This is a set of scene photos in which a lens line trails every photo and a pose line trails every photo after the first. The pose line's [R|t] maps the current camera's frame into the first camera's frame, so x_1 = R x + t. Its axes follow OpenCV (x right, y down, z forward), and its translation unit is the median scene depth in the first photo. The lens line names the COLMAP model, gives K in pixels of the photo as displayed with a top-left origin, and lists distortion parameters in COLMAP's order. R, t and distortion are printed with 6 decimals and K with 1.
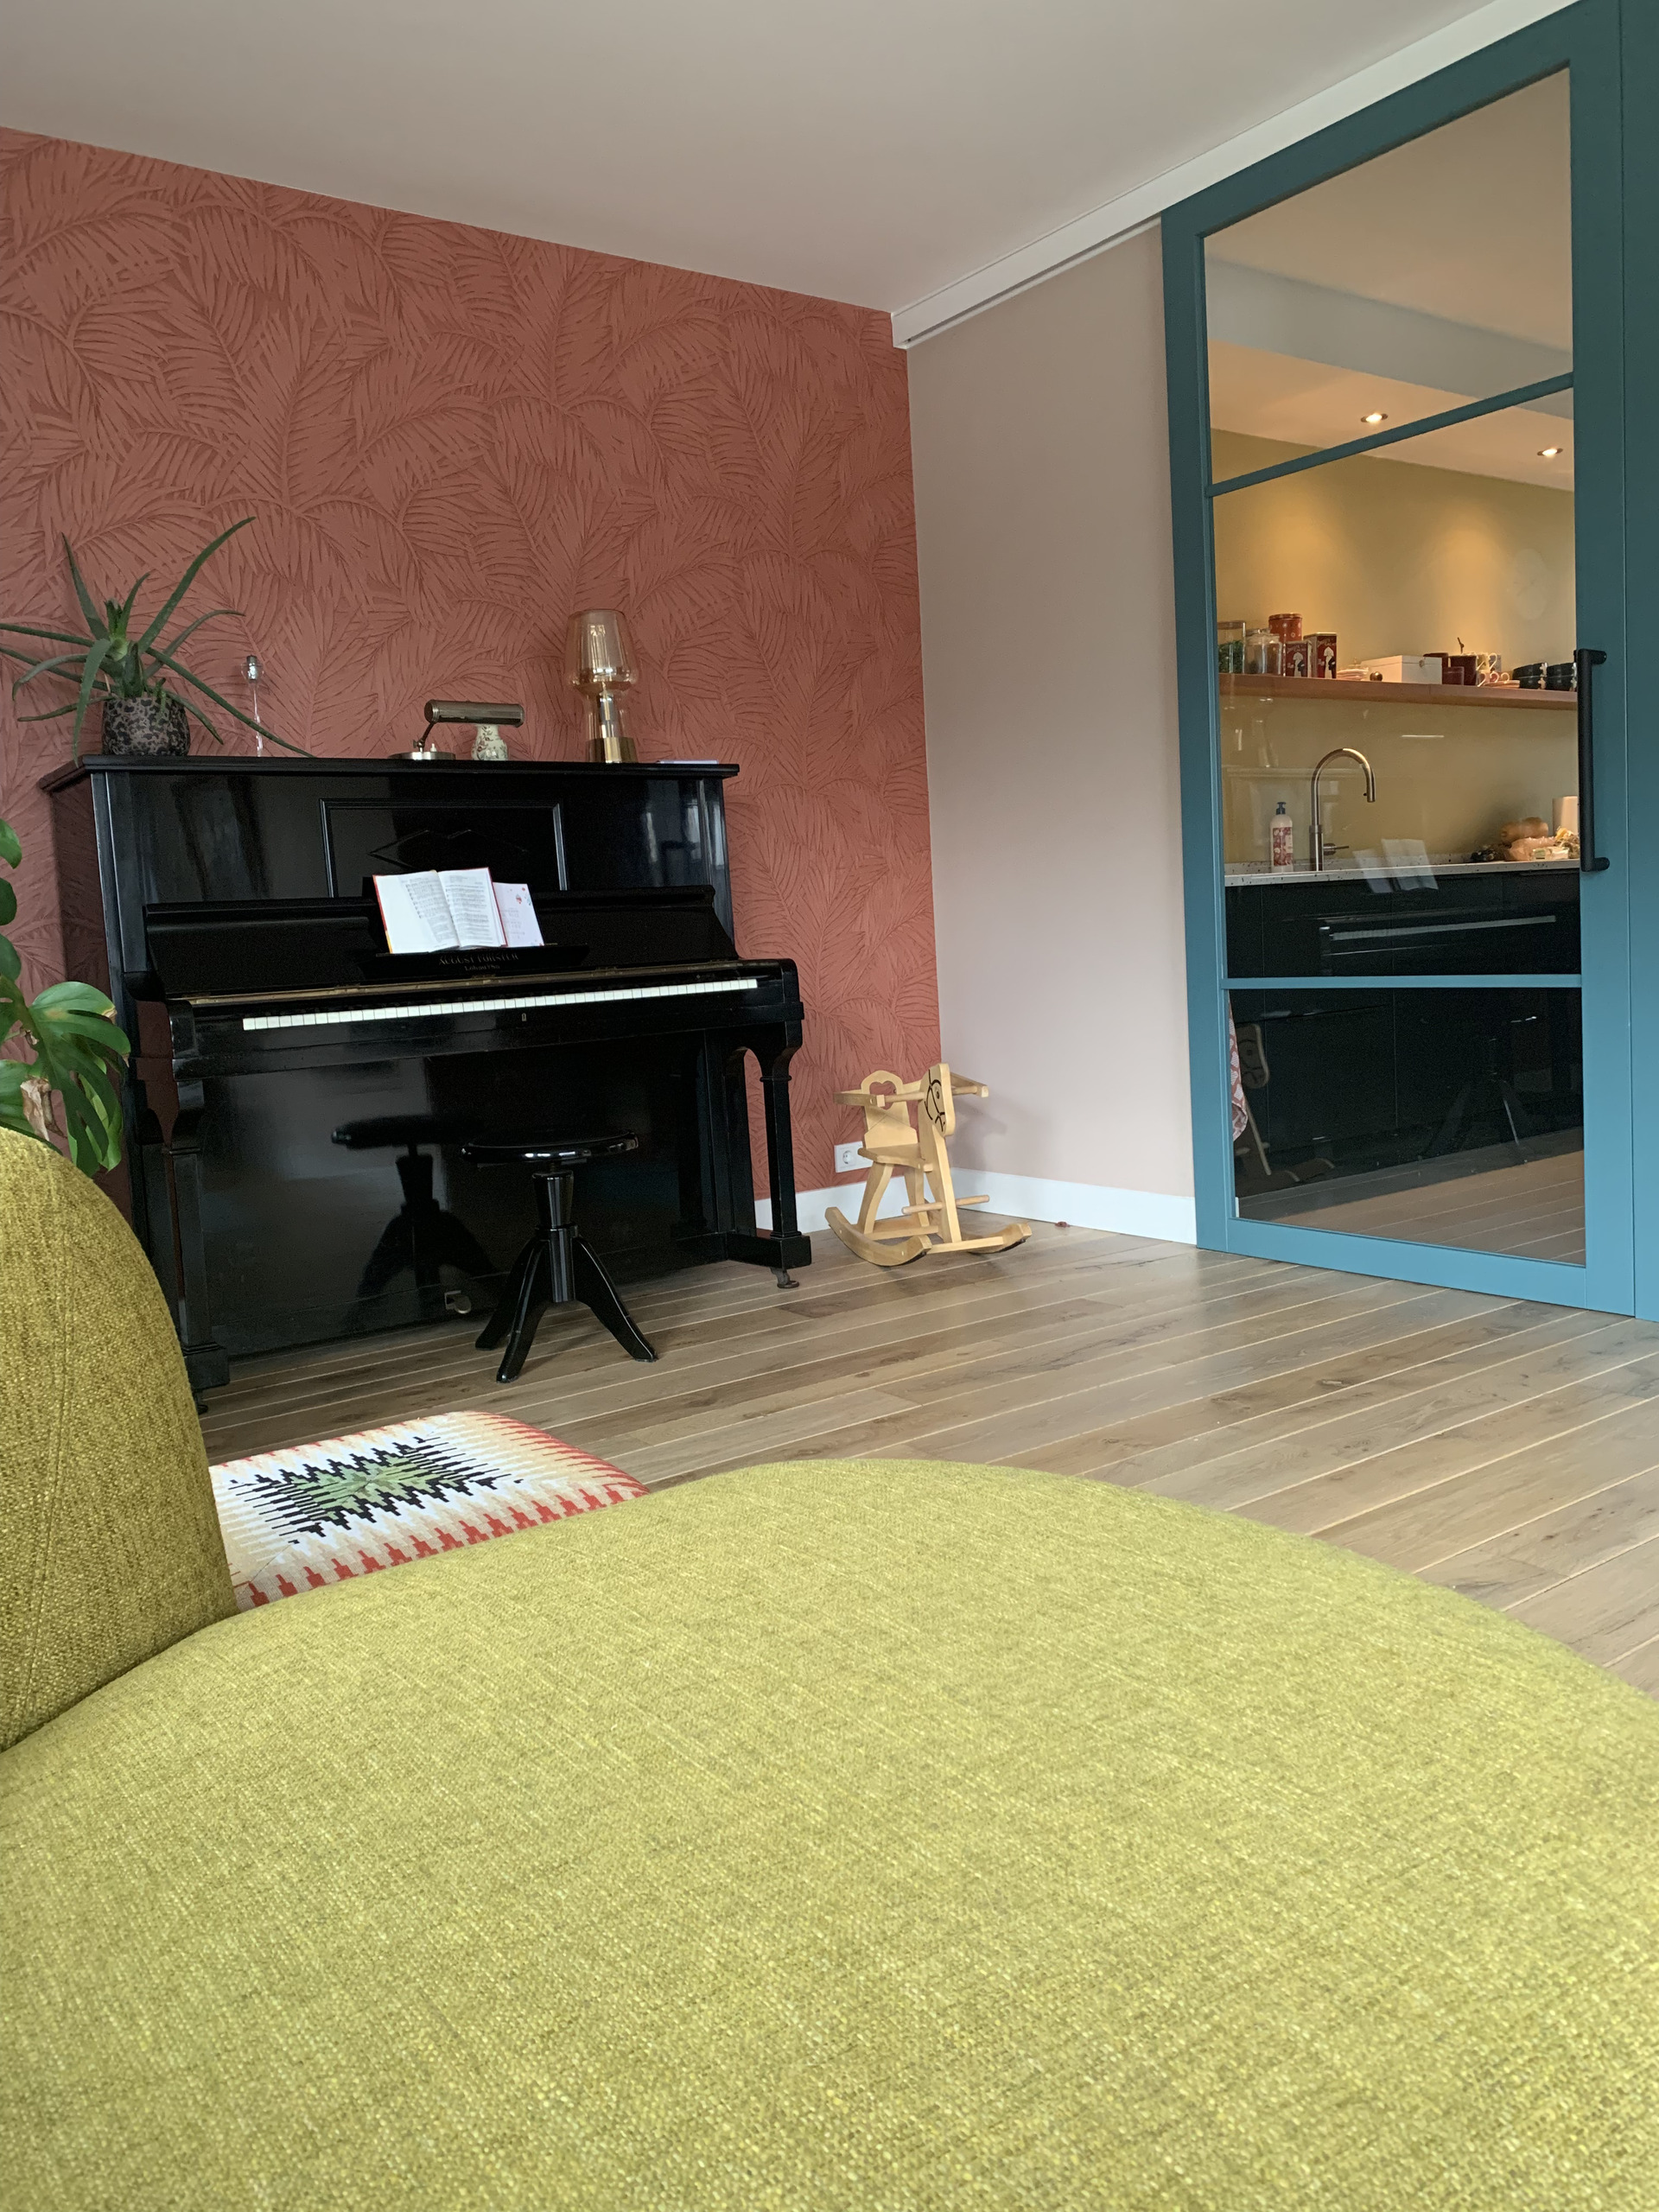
lens RADIAL K [[1691.4, 0, 822.1], [0, 1691.4, 1082.3], [0, 0, 1]] dist [0.037782, -0.054245]
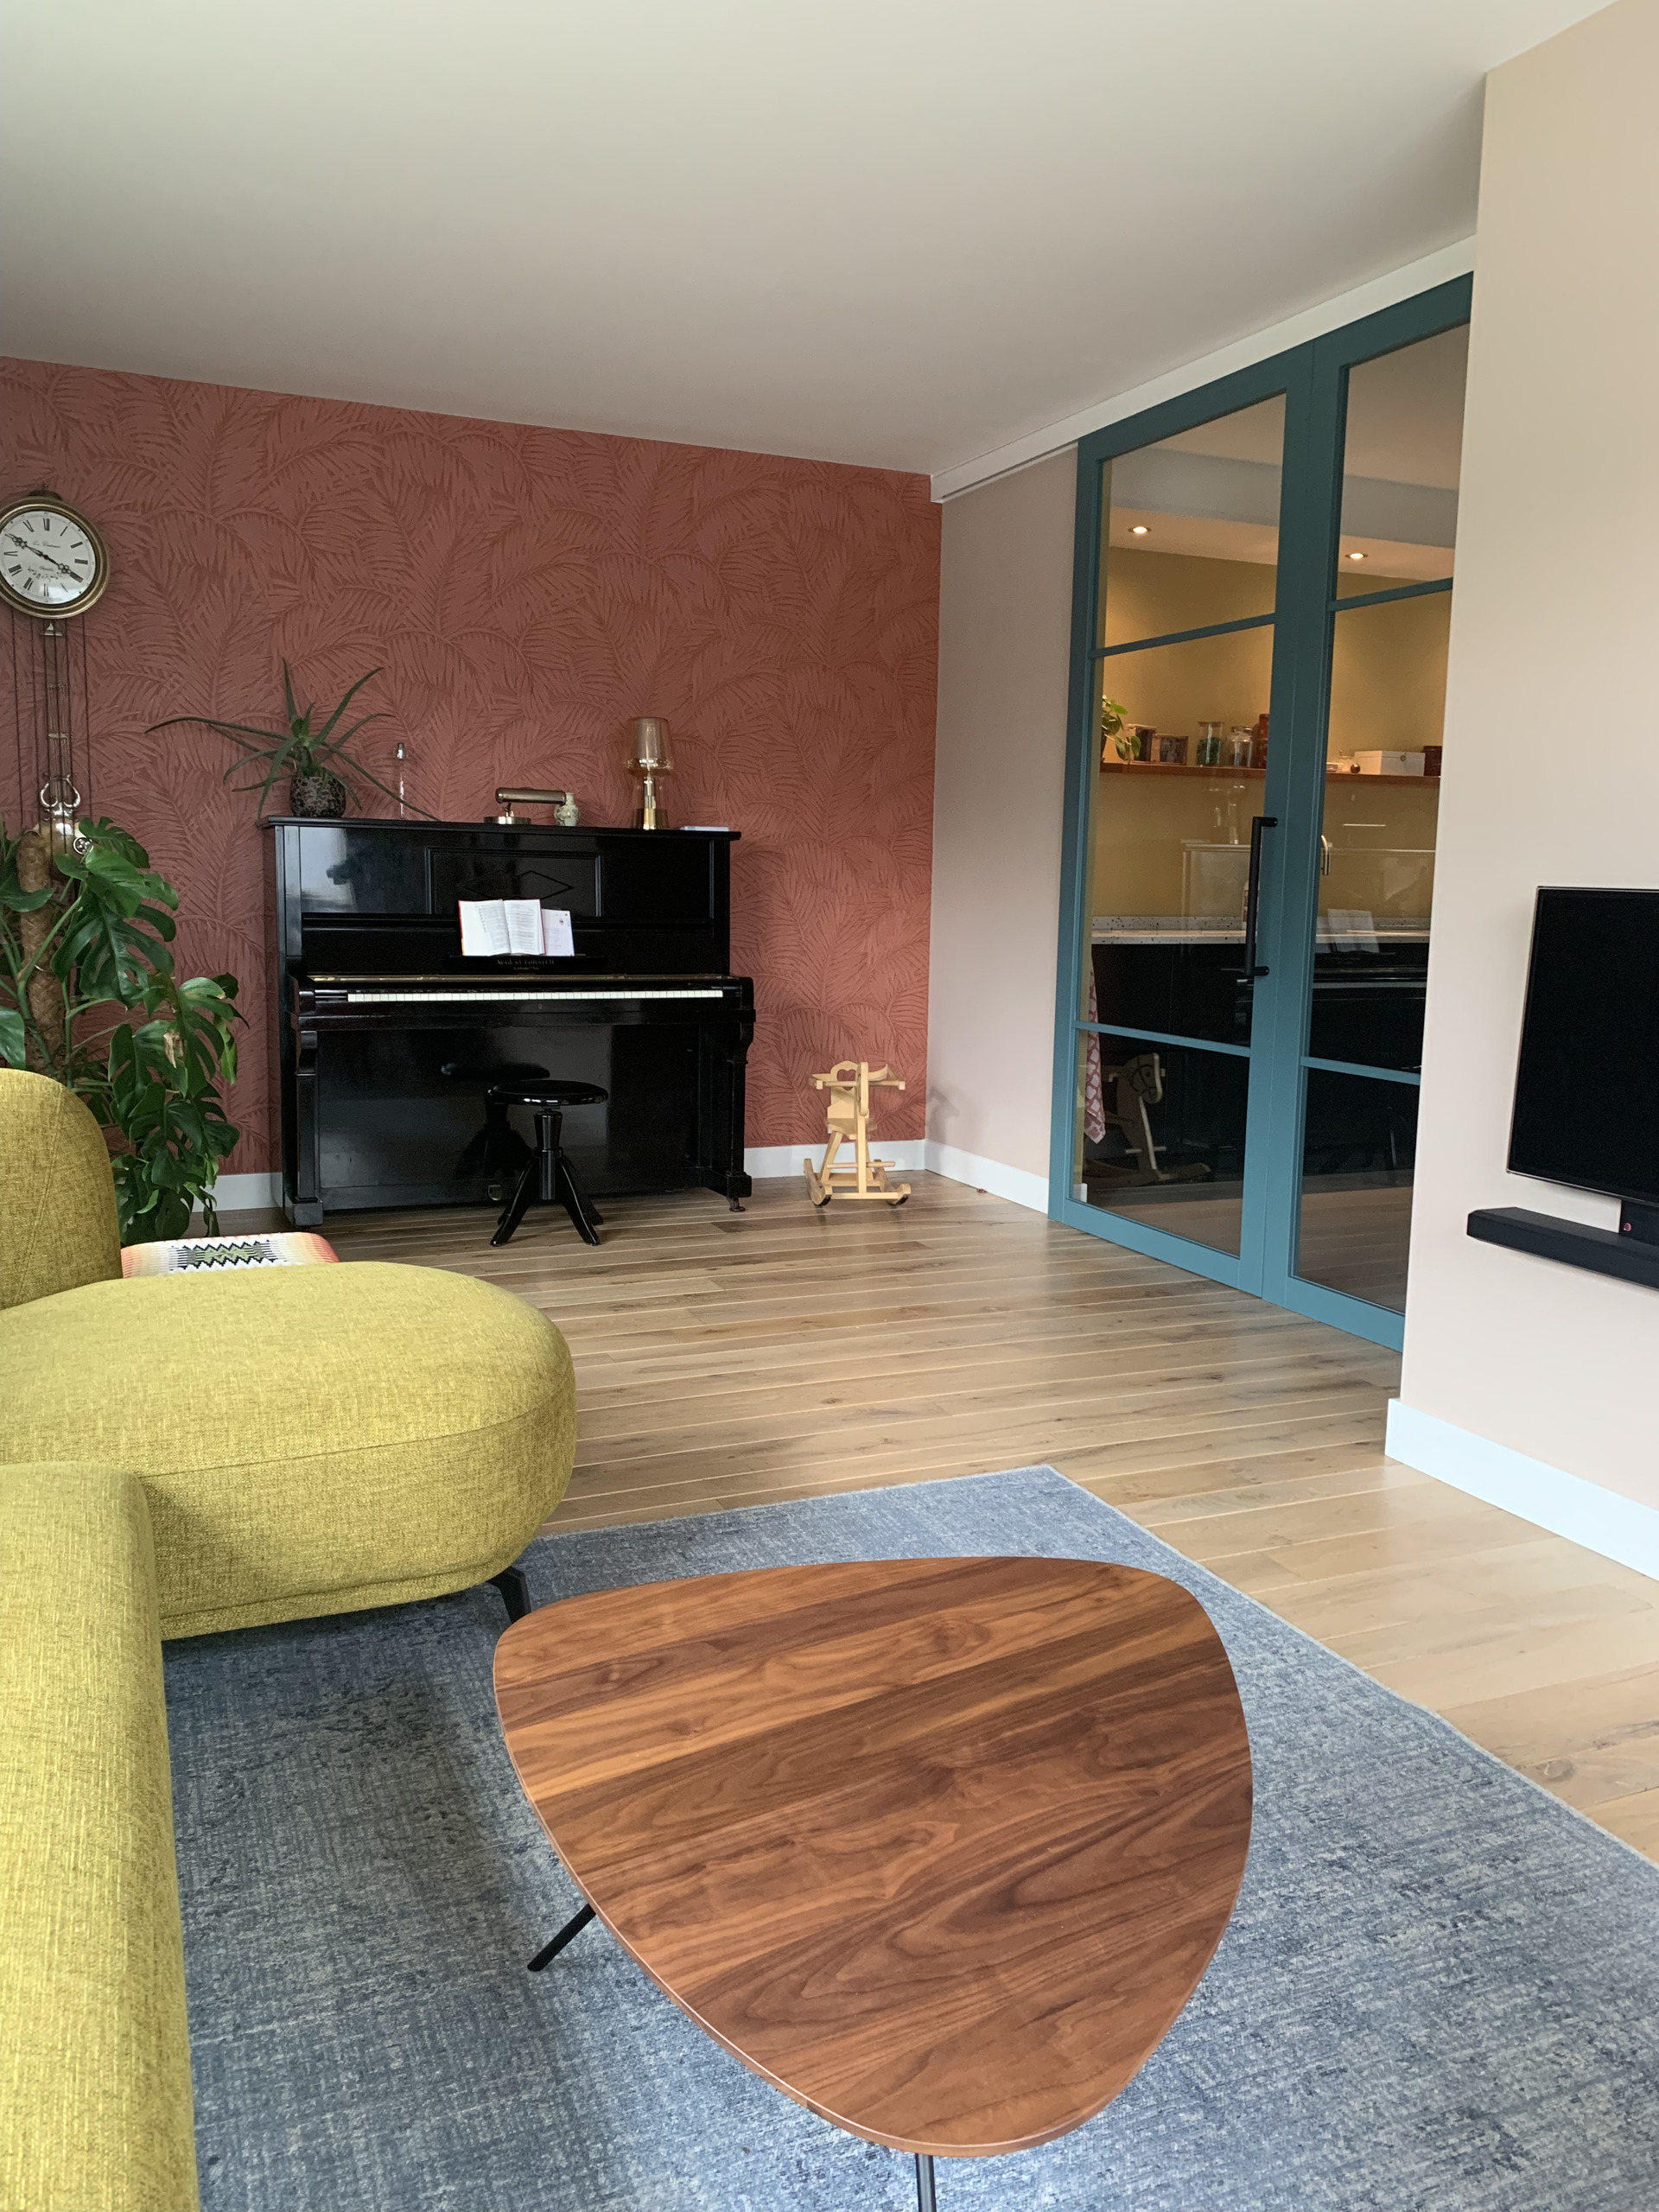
lens RADIAL K [[1691.4, 0, 852.6], [0, 1691.4, 1108.3], [0, 0, 1]] dist [0.037782, -0.054245]
pose [[0.975431, 0.105503, -0.193401, 0.347435], [-0.095651, 0.993628, 0.059616, -0.057663], [0.198459, -0.039652, 0.979307, -0.360533]]
